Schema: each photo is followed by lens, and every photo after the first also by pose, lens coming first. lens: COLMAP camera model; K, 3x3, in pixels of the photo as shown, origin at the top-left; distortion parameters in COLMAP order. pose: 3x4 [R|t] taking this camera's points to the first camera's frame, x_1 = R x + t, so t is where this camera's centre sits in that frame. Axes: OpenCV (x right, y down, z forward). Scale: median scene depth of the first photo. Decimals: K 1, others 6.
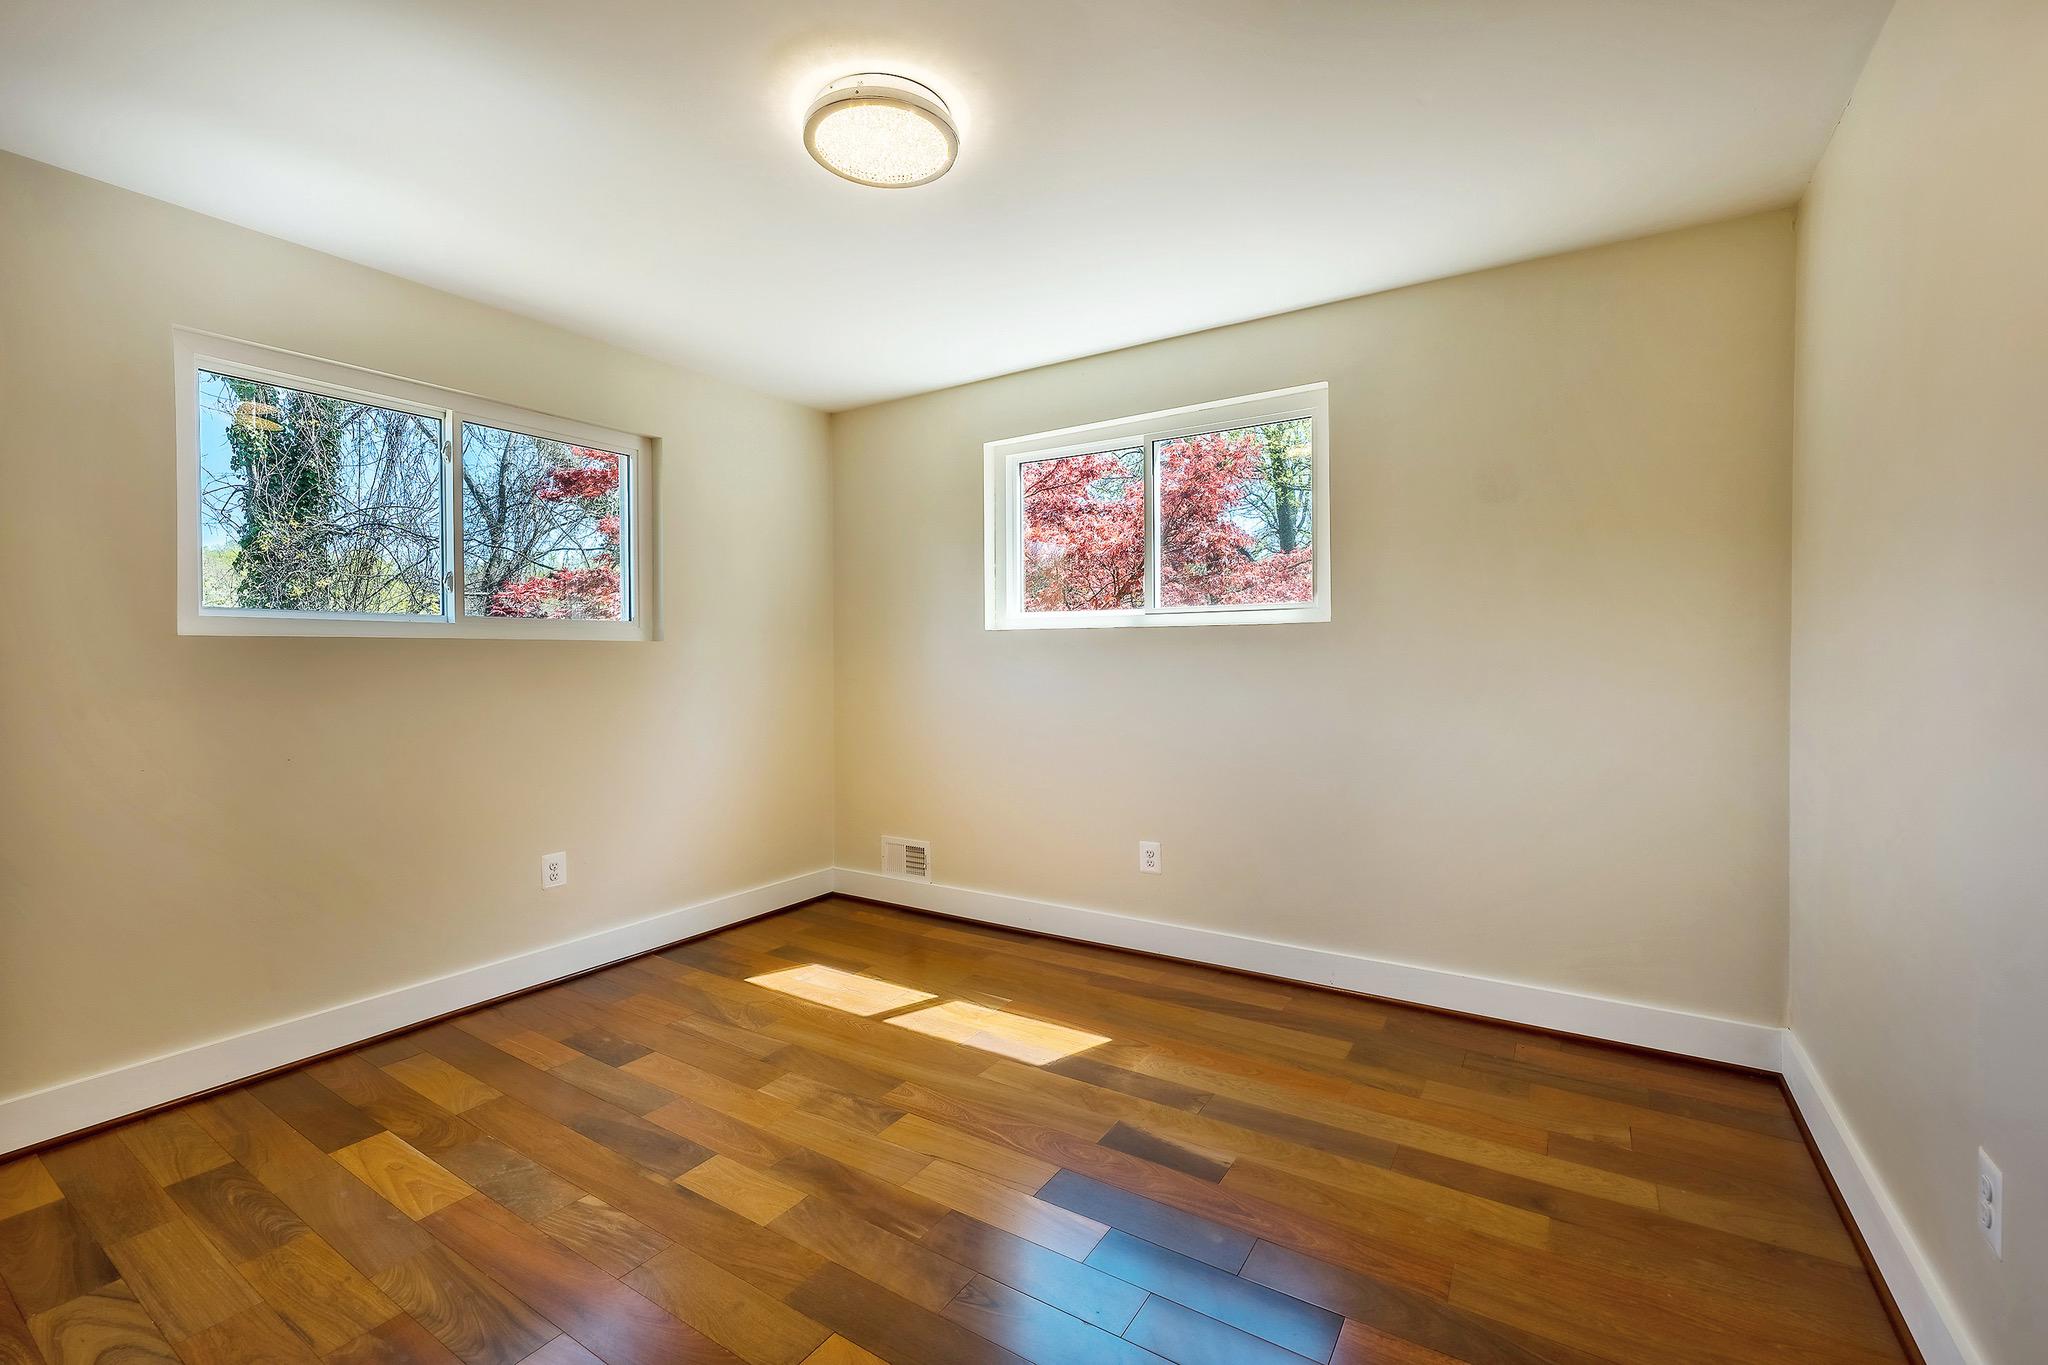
lens RADIAL K [[847.7, 0, 1020.4], [0, 847.7, 677.1], [0, 0, 1]] dist [-0.005431, -0.000067]
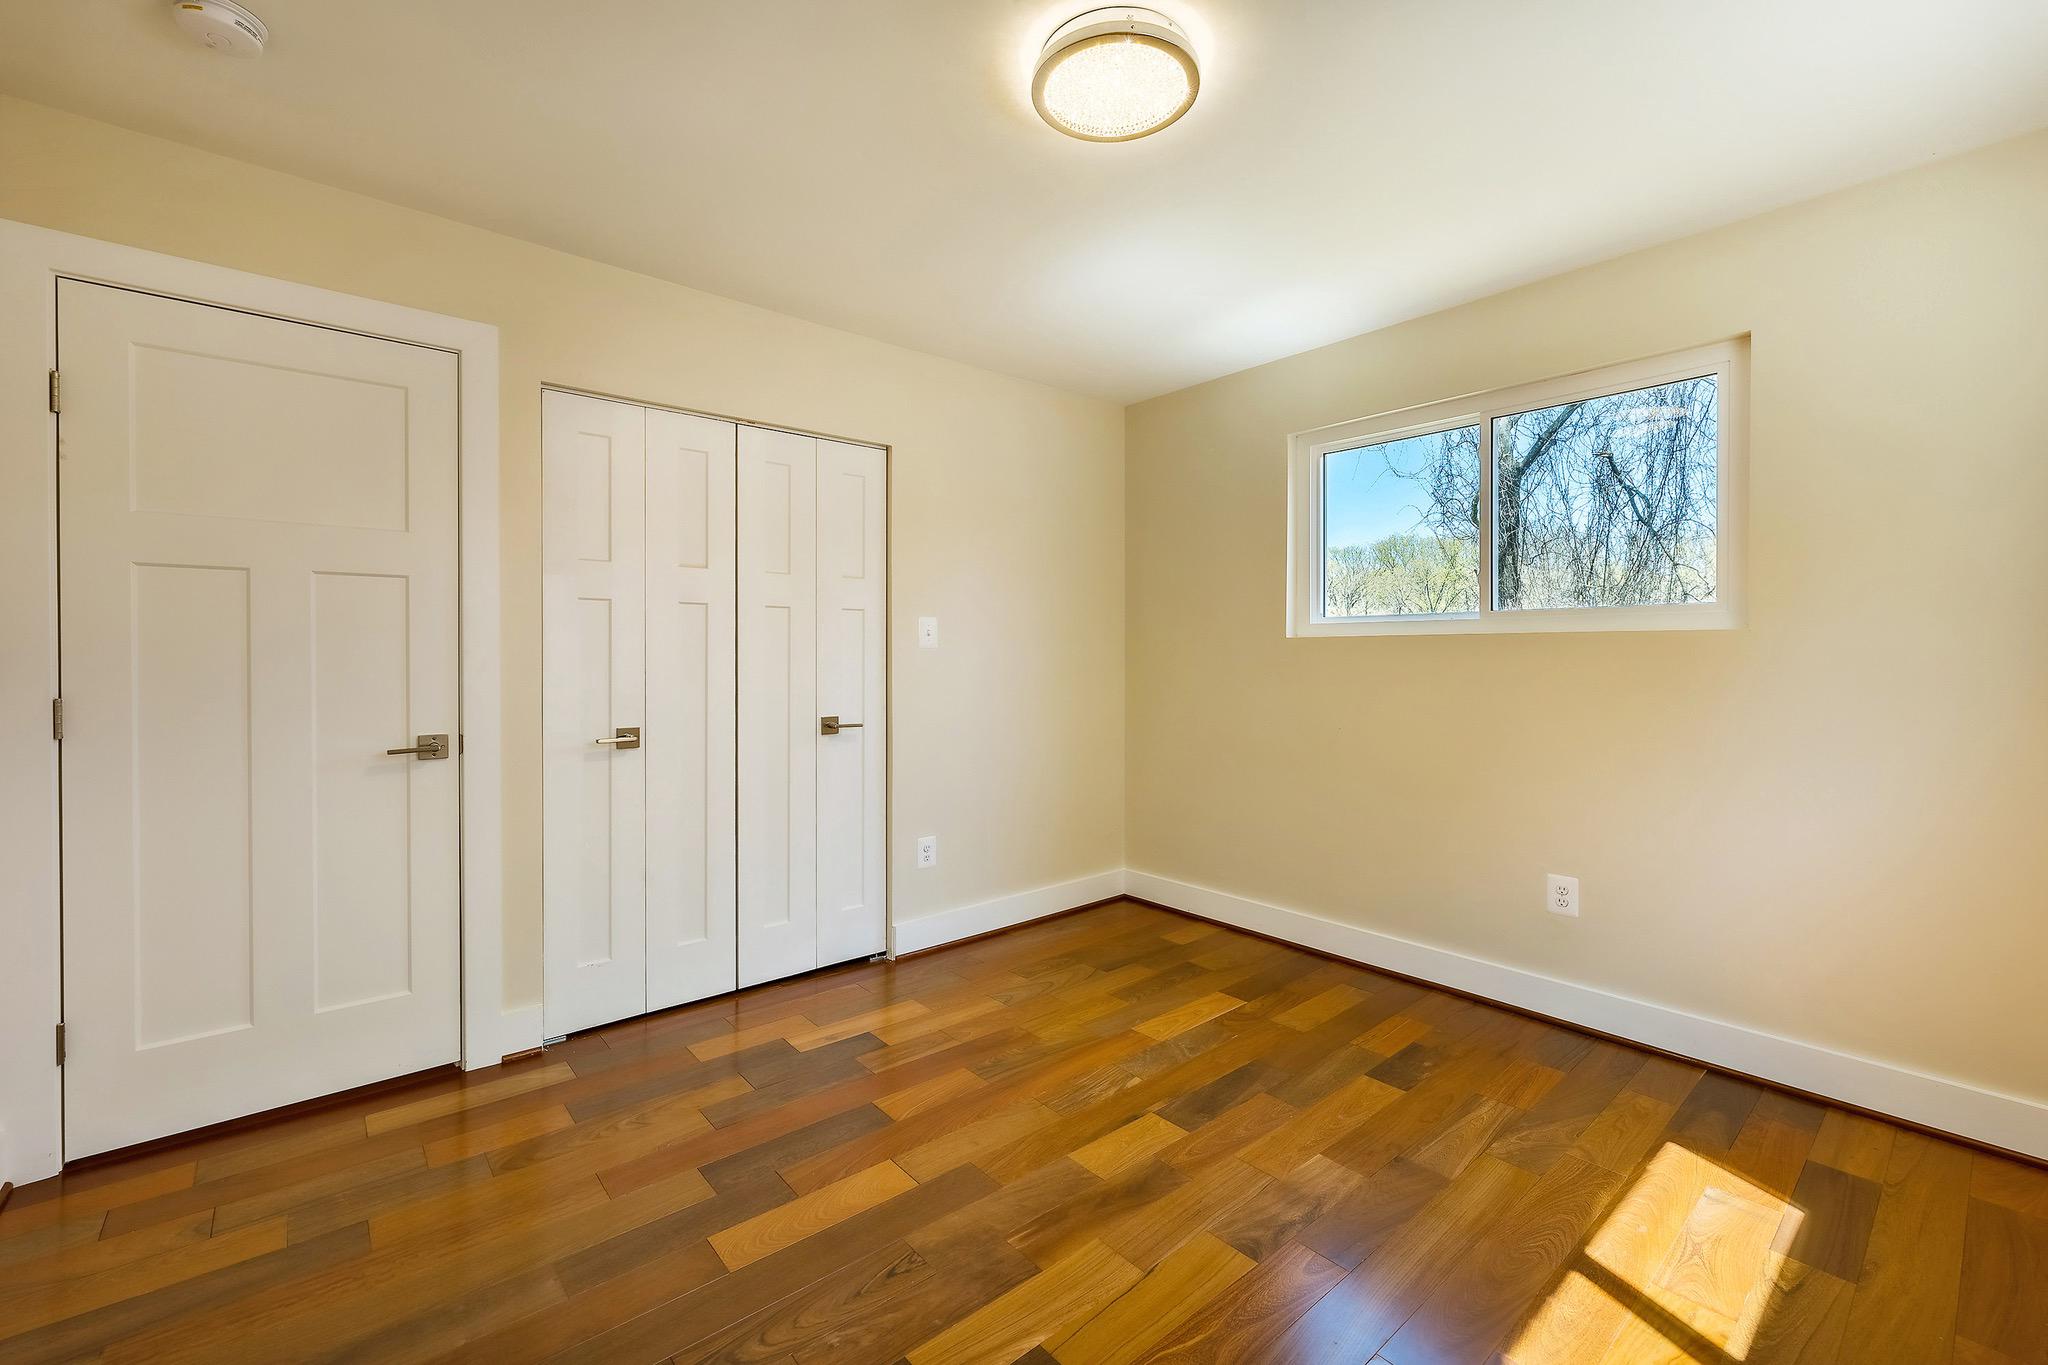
lens RADIAL K [[847.7, 0, 1010.6], [0, 847.7, 665.7], [0, 0, 1]] dist [-0.005431, -0.000067]
pose [[-0.290764, 0.017434, -0.956636, 0.641120], [-0.016963, 0.999583, 0.023373, -0.029936], [0.956644, 0.023024, -0.290347, 0.994426]]
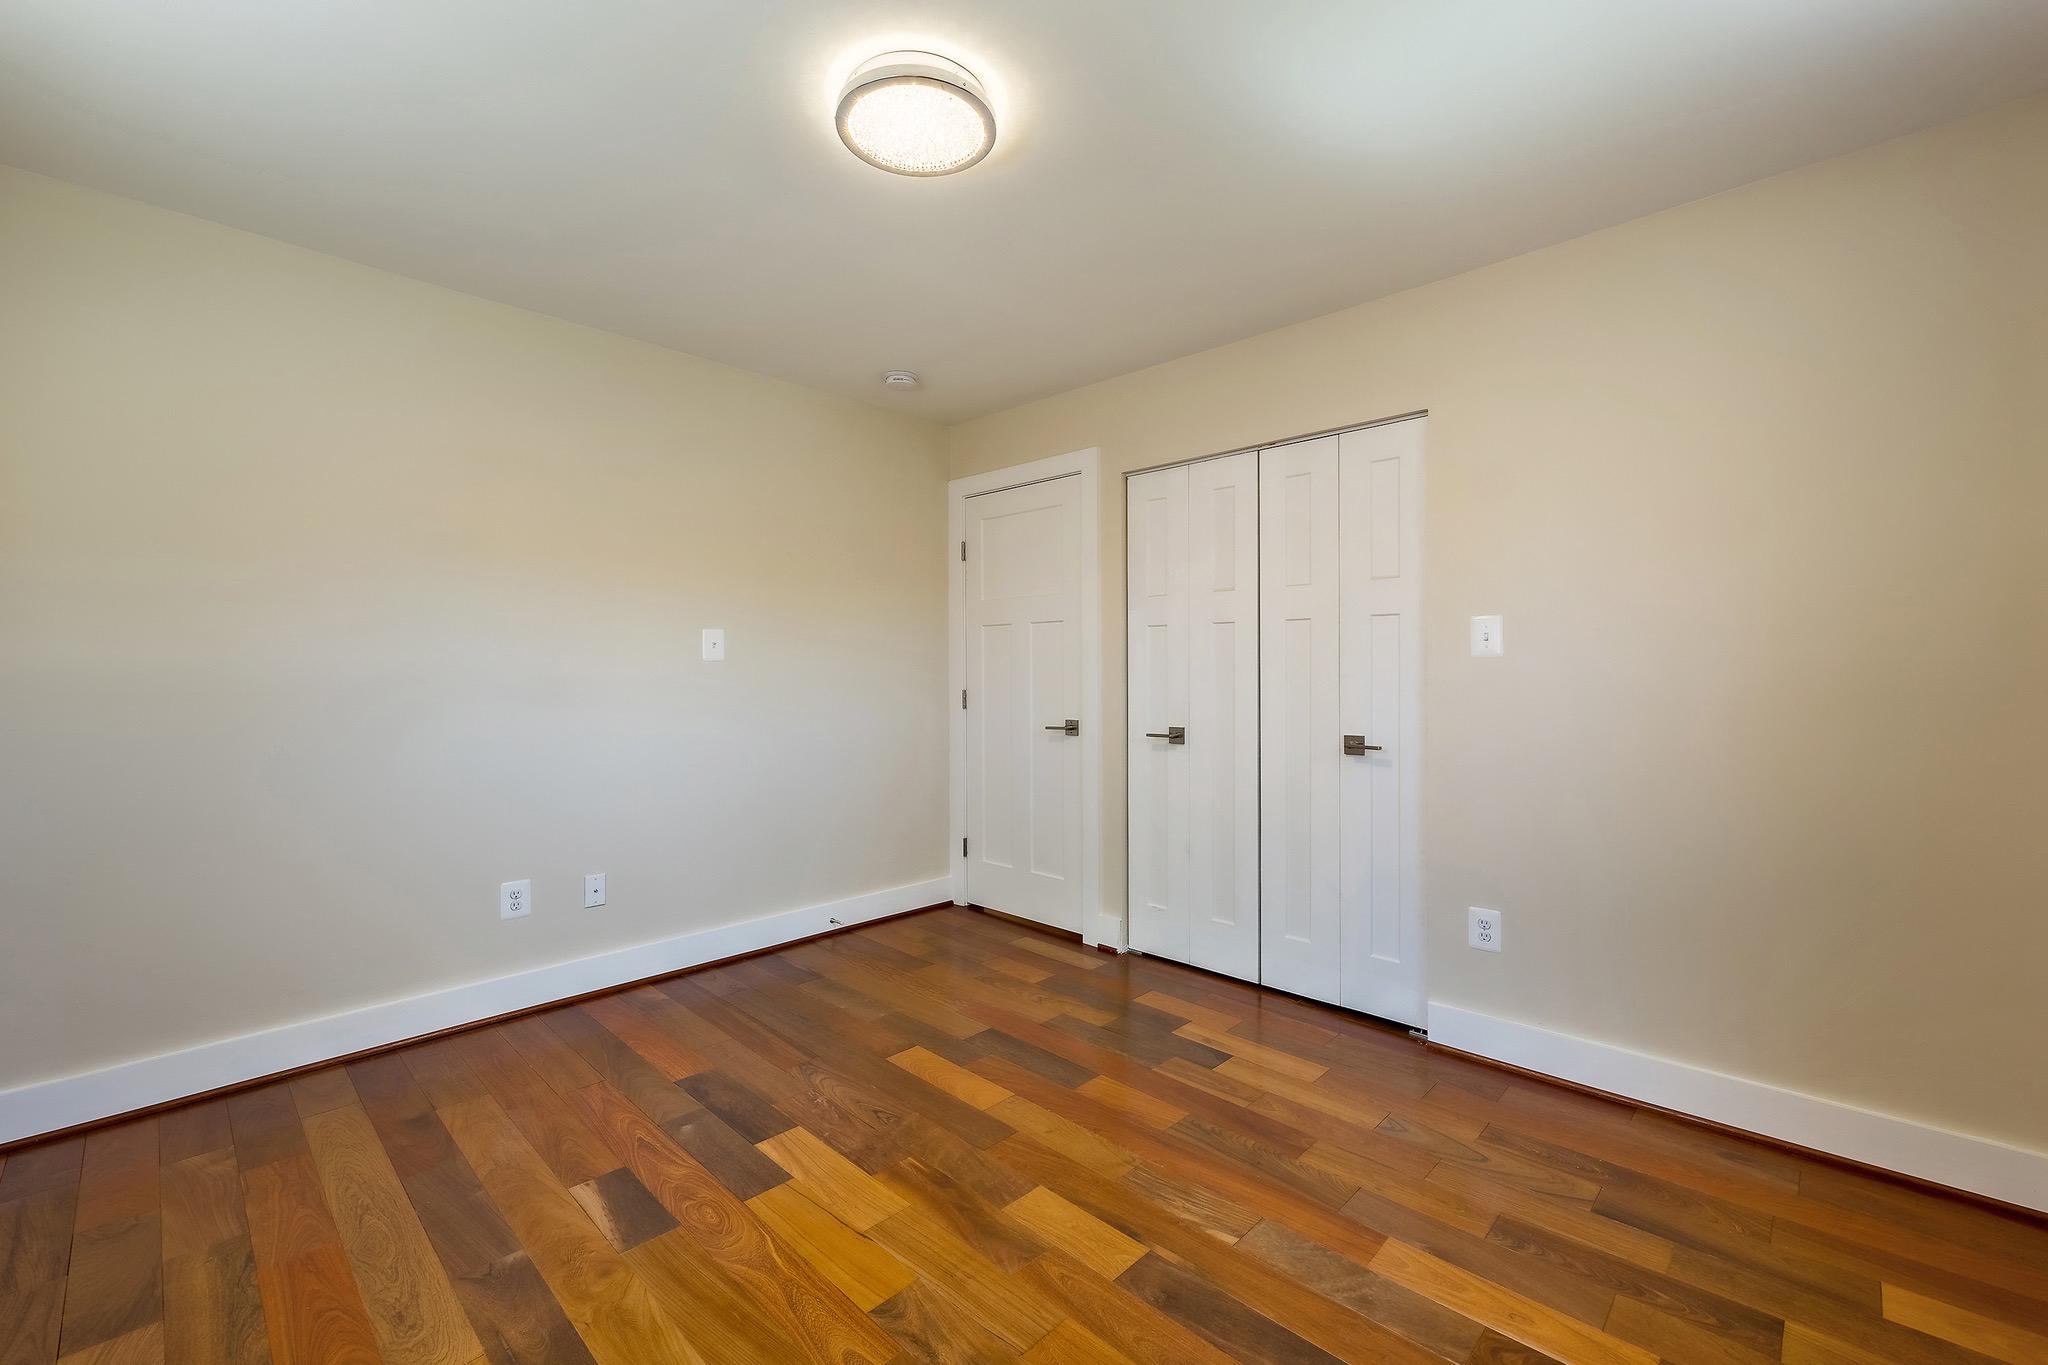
lens RADIAL K [[847.7, 0, 1042.7], [0, 847.7, 680.3], [0, 0, 1]] dist [-0.005431, -0.000067]
pose [[-0.984065, 0.005446, 0.177726, -0.404789], [0.010382, 0.999585, 0.026856, -0.029423], [-0.177506, 0.028273, -0.983713, 1.650550]]
